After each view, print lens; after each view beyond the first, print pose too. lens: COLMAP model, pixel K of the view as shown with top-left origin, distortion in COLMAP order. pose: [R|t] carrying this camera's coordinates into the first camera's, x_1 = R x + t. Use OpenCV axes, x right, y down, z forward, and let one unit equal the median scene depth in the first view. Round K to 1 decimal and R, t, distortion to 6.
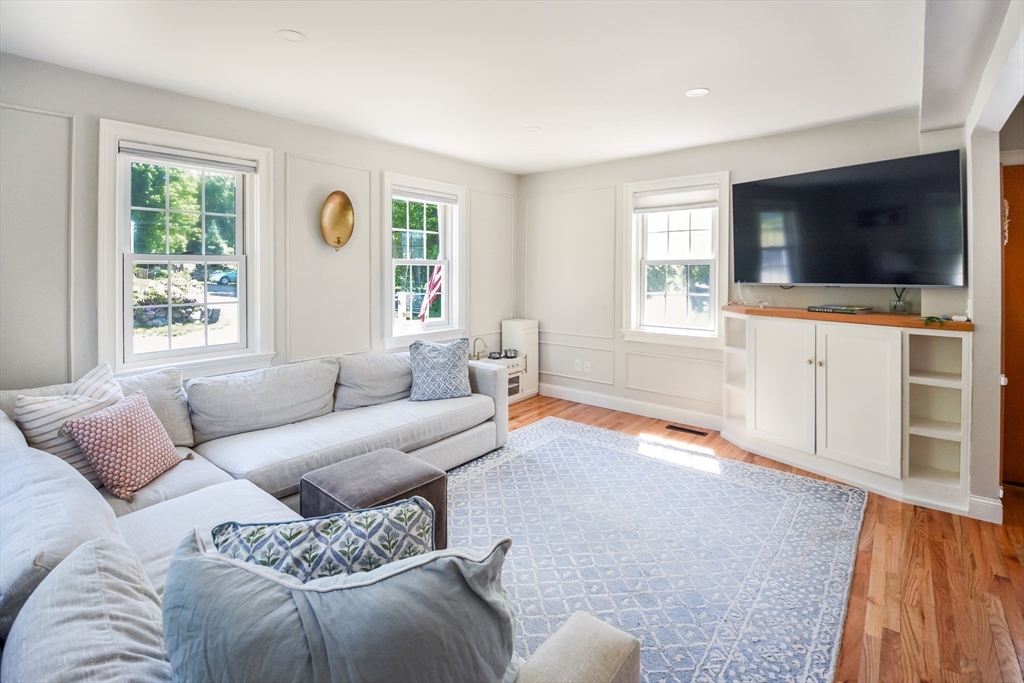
lens RADIAL K [[467.8, 0, 506.4], [0, 467.8, 343.9], [0, 0, 1]] dist [-0.003256, -0.015912]
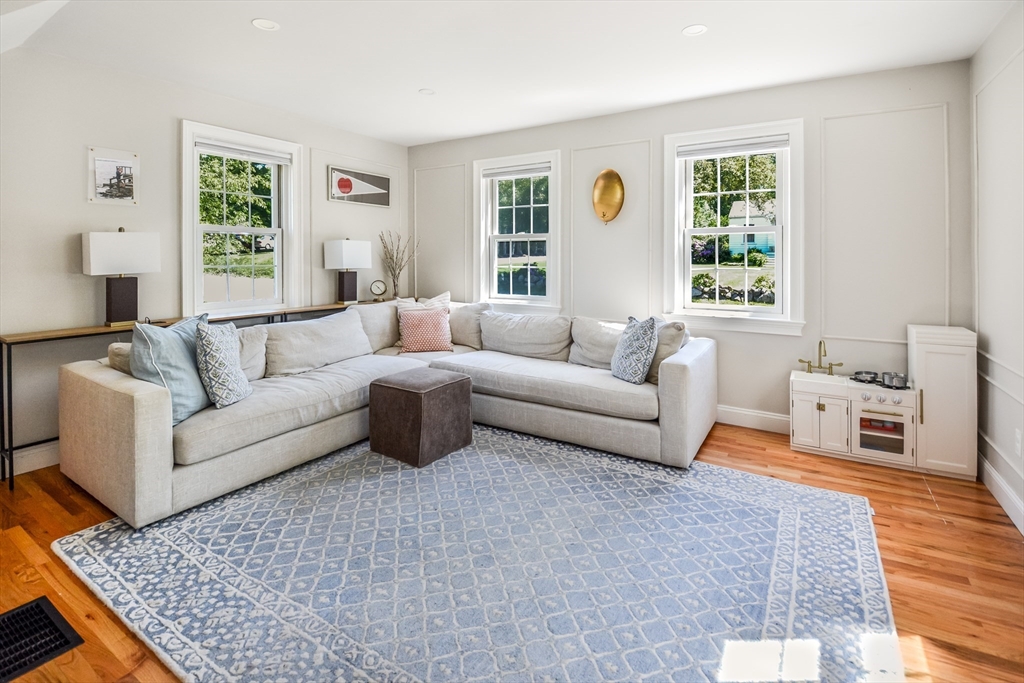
lens RADIAL K [[478.2, 0, 509.7], [0, 478.2, 286.7], [0, 0, 1]] dist [0.005220, -0.015929]
pose [[0.149859, 0.063568, -0.986662, 0.964389], [-0.163077, 0.985852, 0.038747, -0.074180], [0.975166, 0.155095, 0.158105, 0.796116]]
